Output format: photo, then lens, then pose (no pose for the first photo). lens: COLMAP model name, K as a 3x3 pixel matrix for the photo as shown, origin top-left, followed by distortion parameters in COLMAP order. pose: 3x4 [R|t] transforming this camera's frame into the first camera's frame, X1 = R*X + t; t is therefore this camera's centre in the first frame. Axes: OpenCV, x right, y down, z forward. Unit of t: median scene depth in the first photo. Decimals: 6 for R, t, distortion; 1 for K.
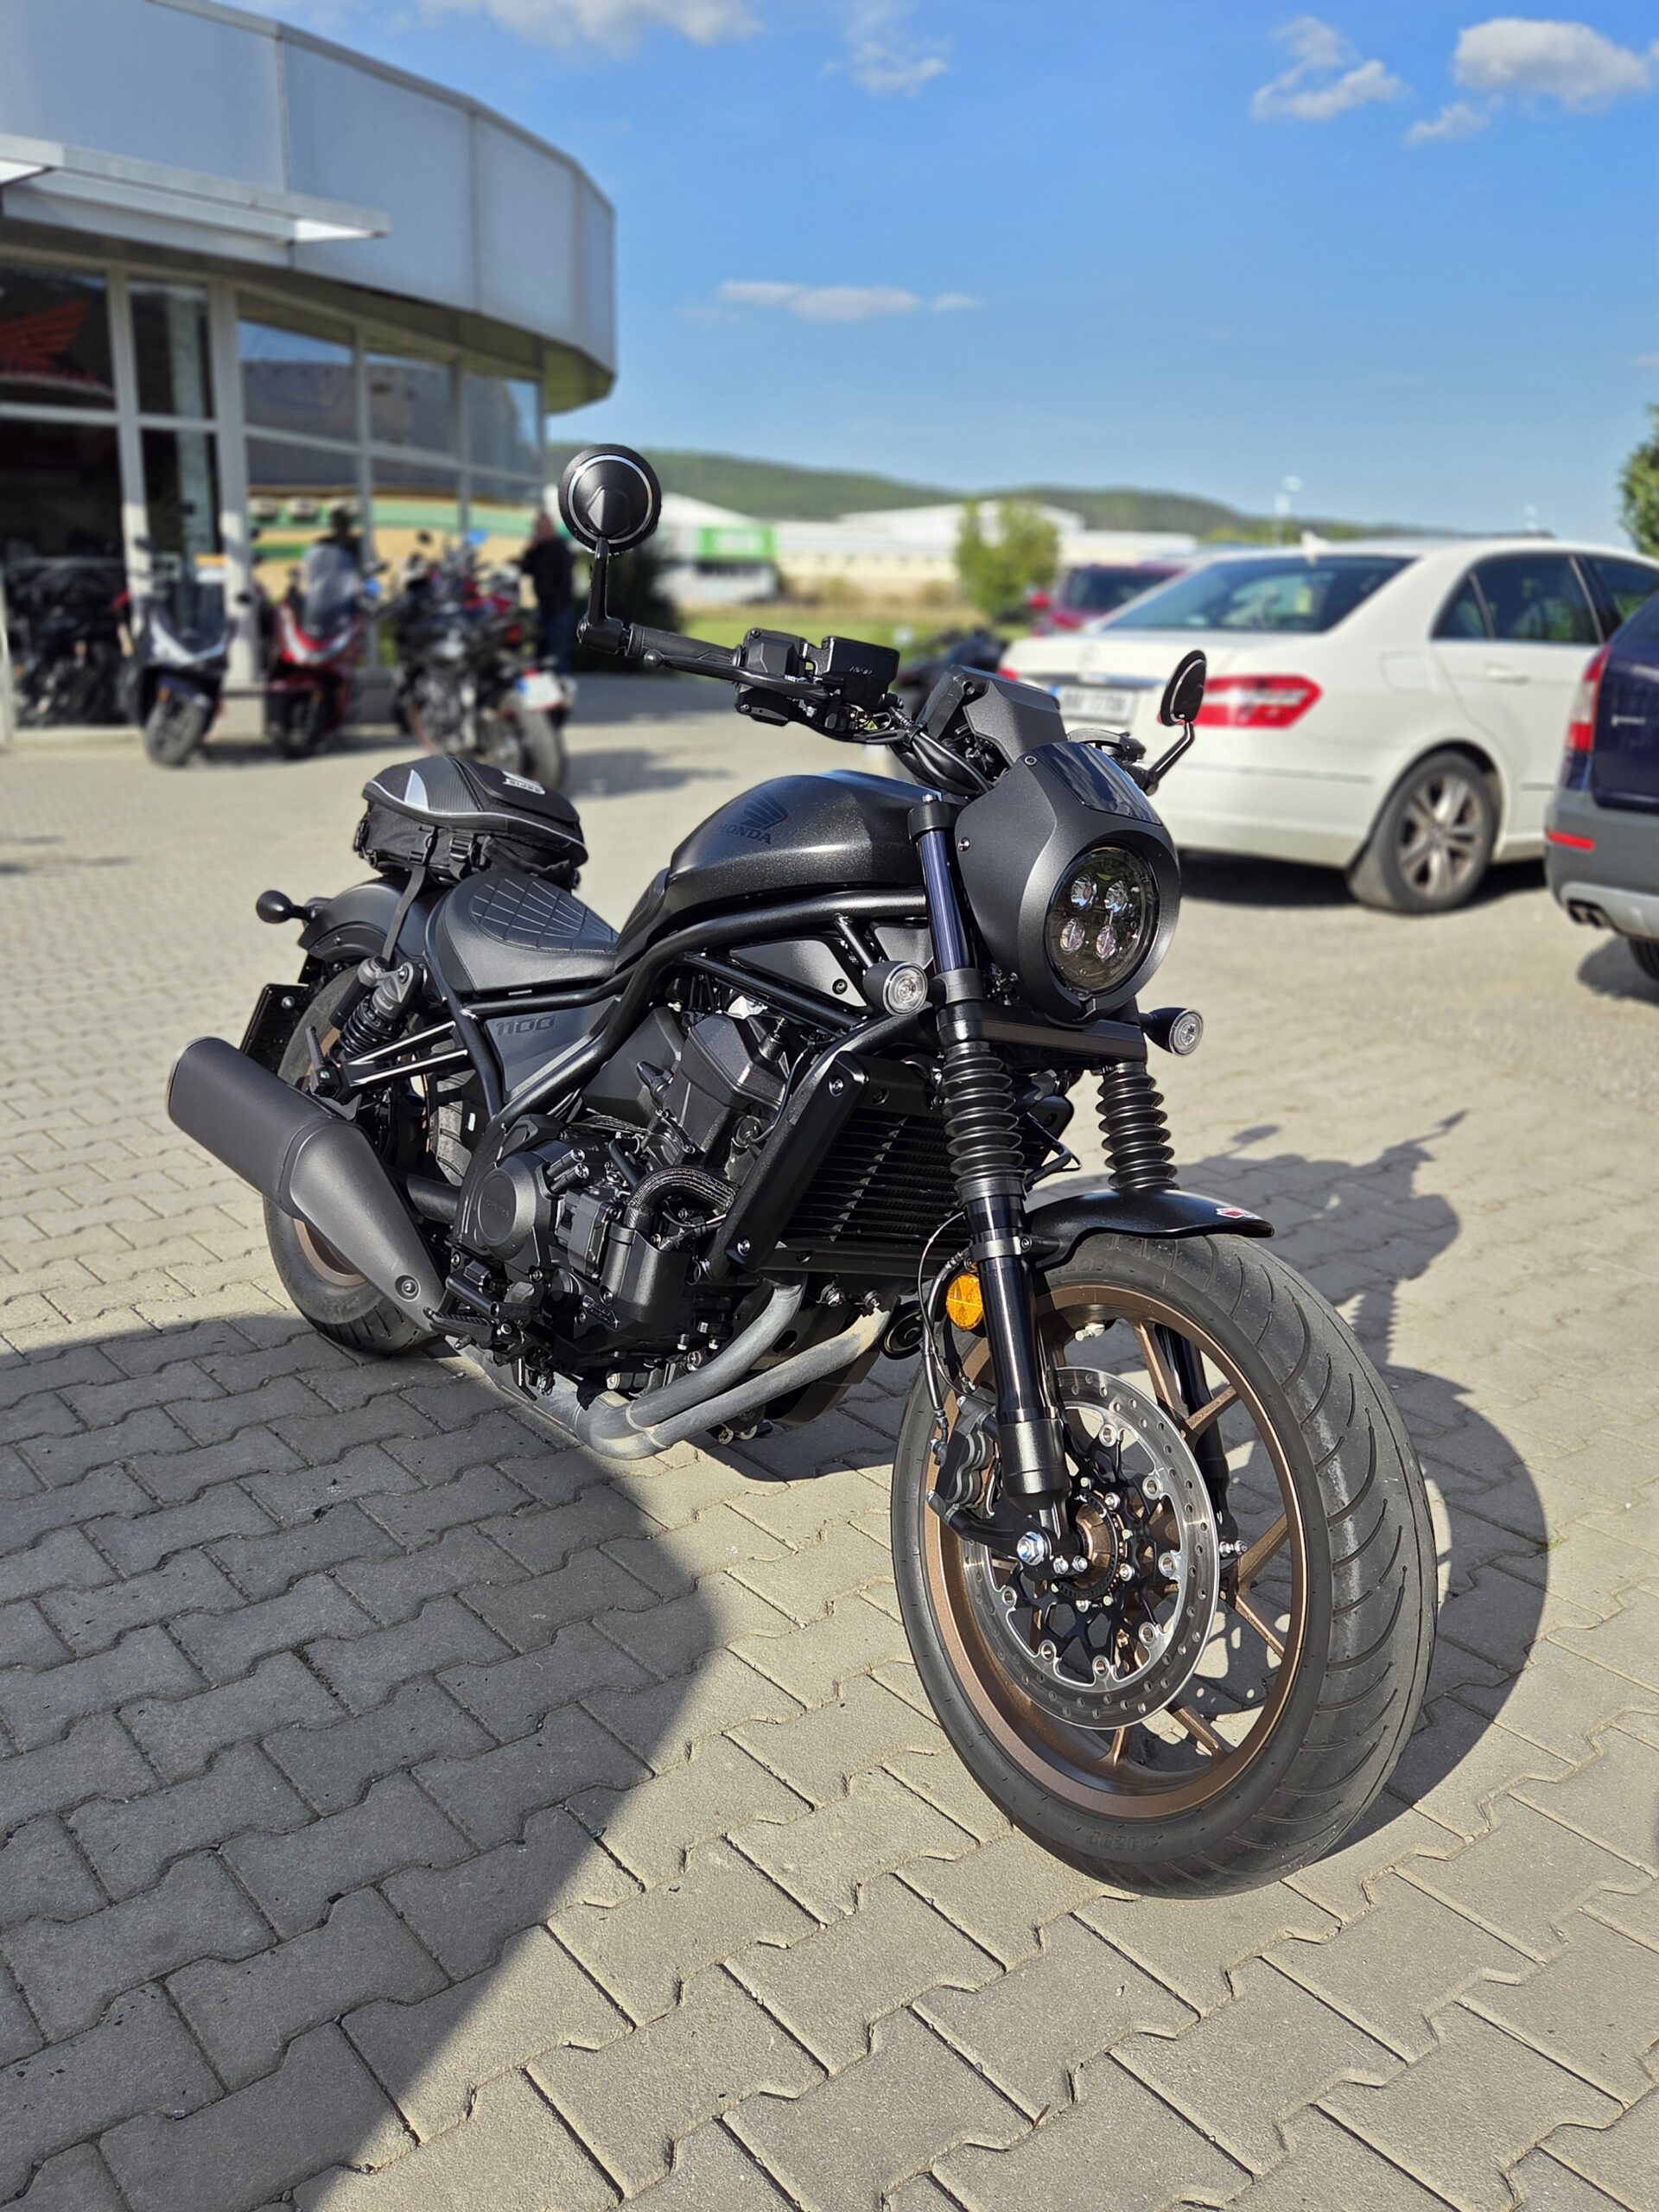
lens RADIAL K [[1881.6, 0, 829.5], [0, 1881.6, 1106.0], [0, 0, 1]] dist [0.090643, -0.000636]
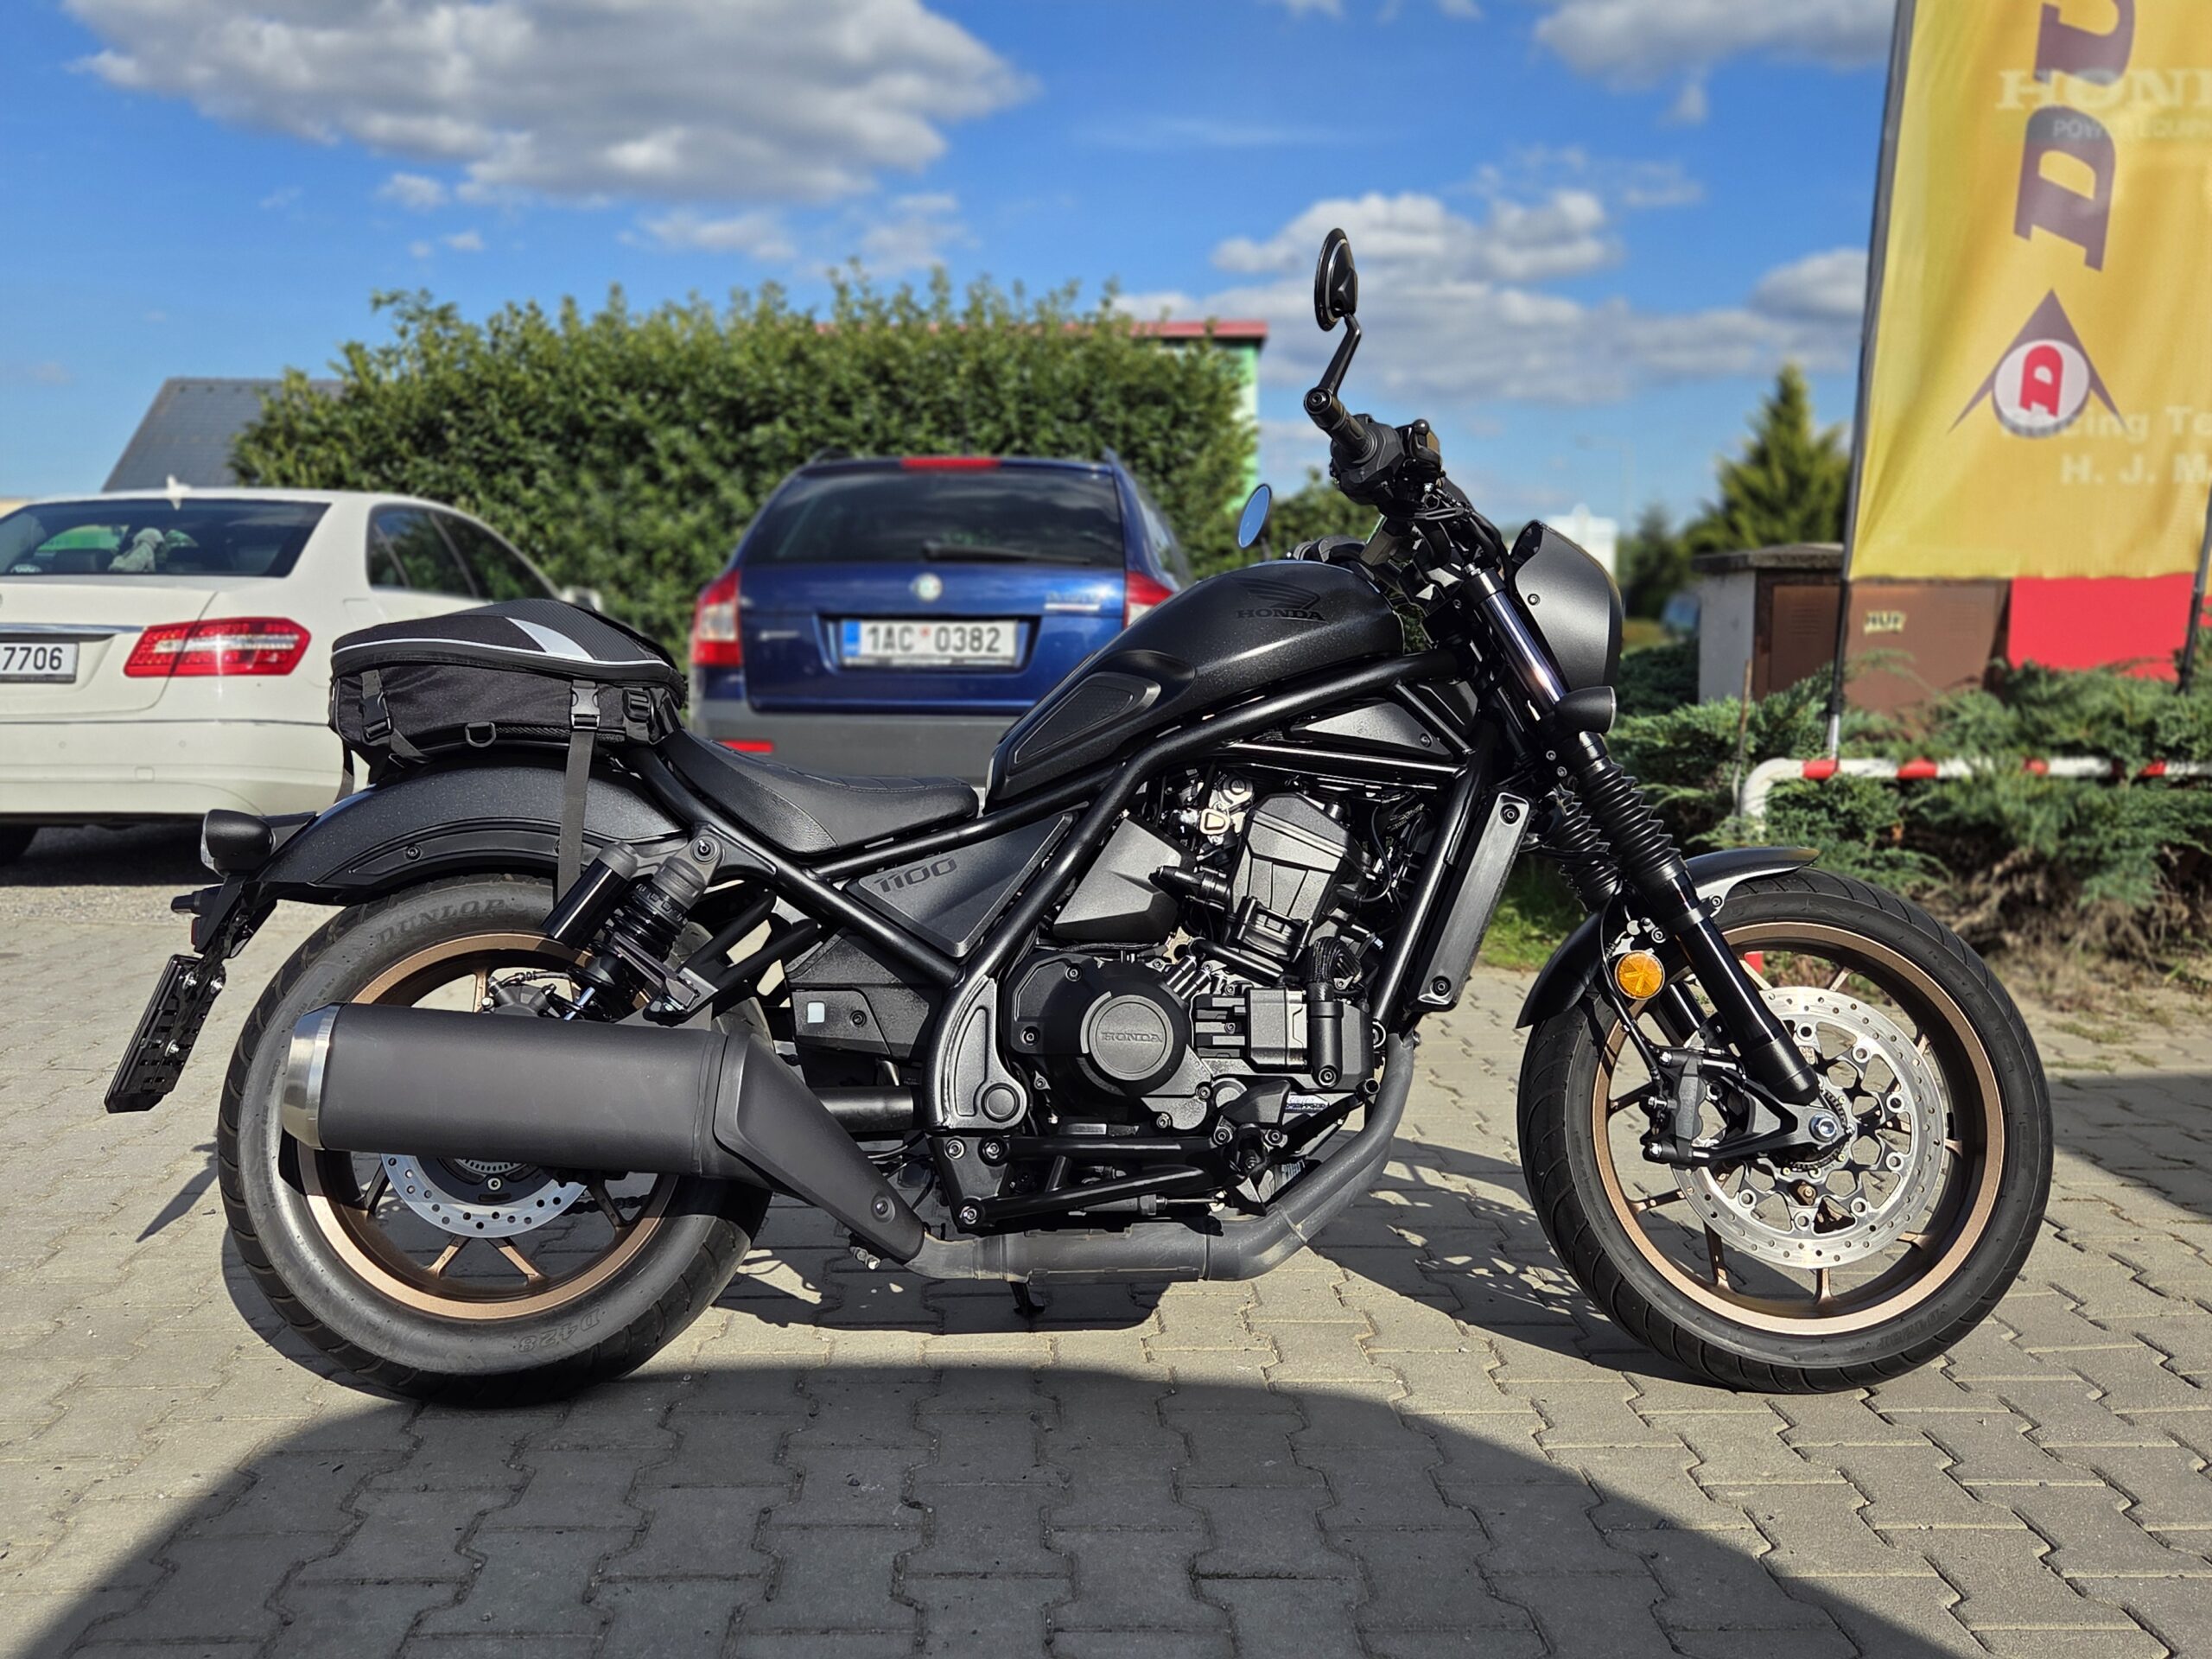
lens RADIAL K [[1949.9, 0, 1106.0], [0, 1949.9, 829.5], [0, 0, 1]] dist [0.027090, 0.002031]
pose [[0.577187, -0.102588, 0.810142, -0.662185], [0.221876, 0.974458, -0.034681, -0.010211], [-0.785892, 0.199768, 0.585206, 0.316677]]
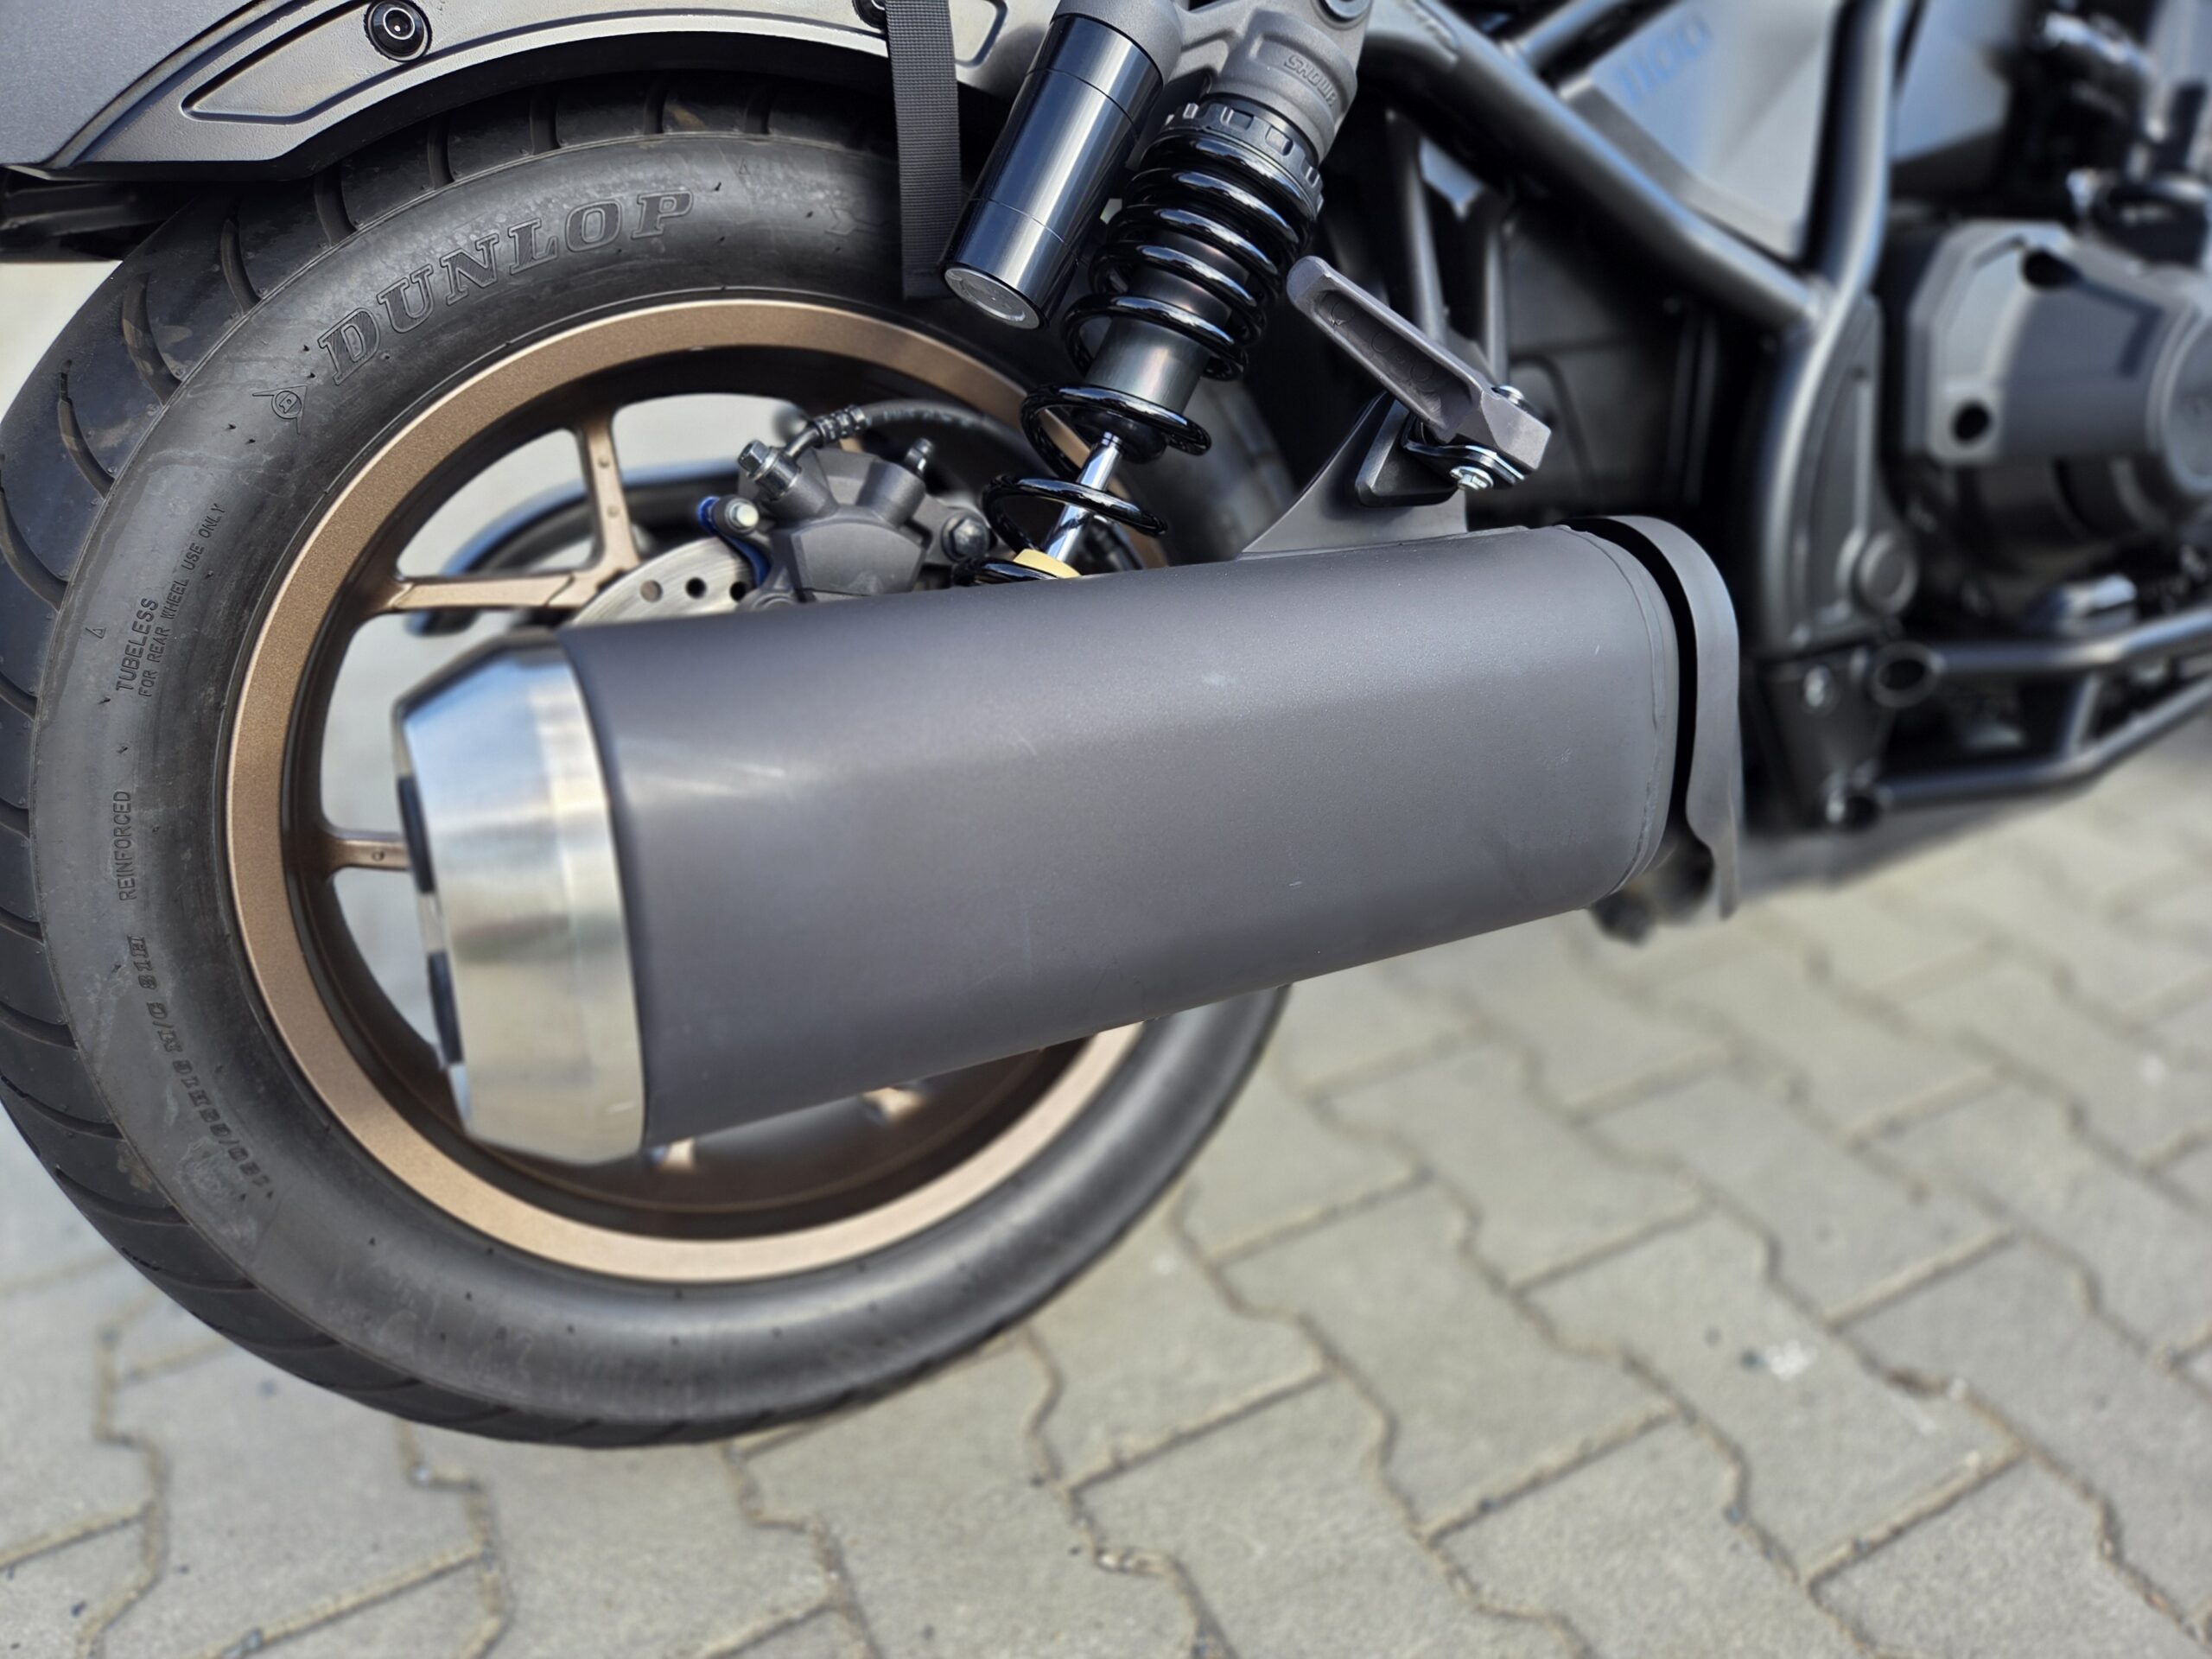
lens RADIAL K [[1494.0, 0, 1094.2], [0, 1494.0, 835.3], [0, 0, 1]] dist [0.045901, -0.048720]
pose [[0.194375, -0.526542, 0.827630, -0.395410], [0.266293, 0.840362, 0.472102, -0.065830], [-0.944090, 0.128627, 0.303560, 0.819170]]
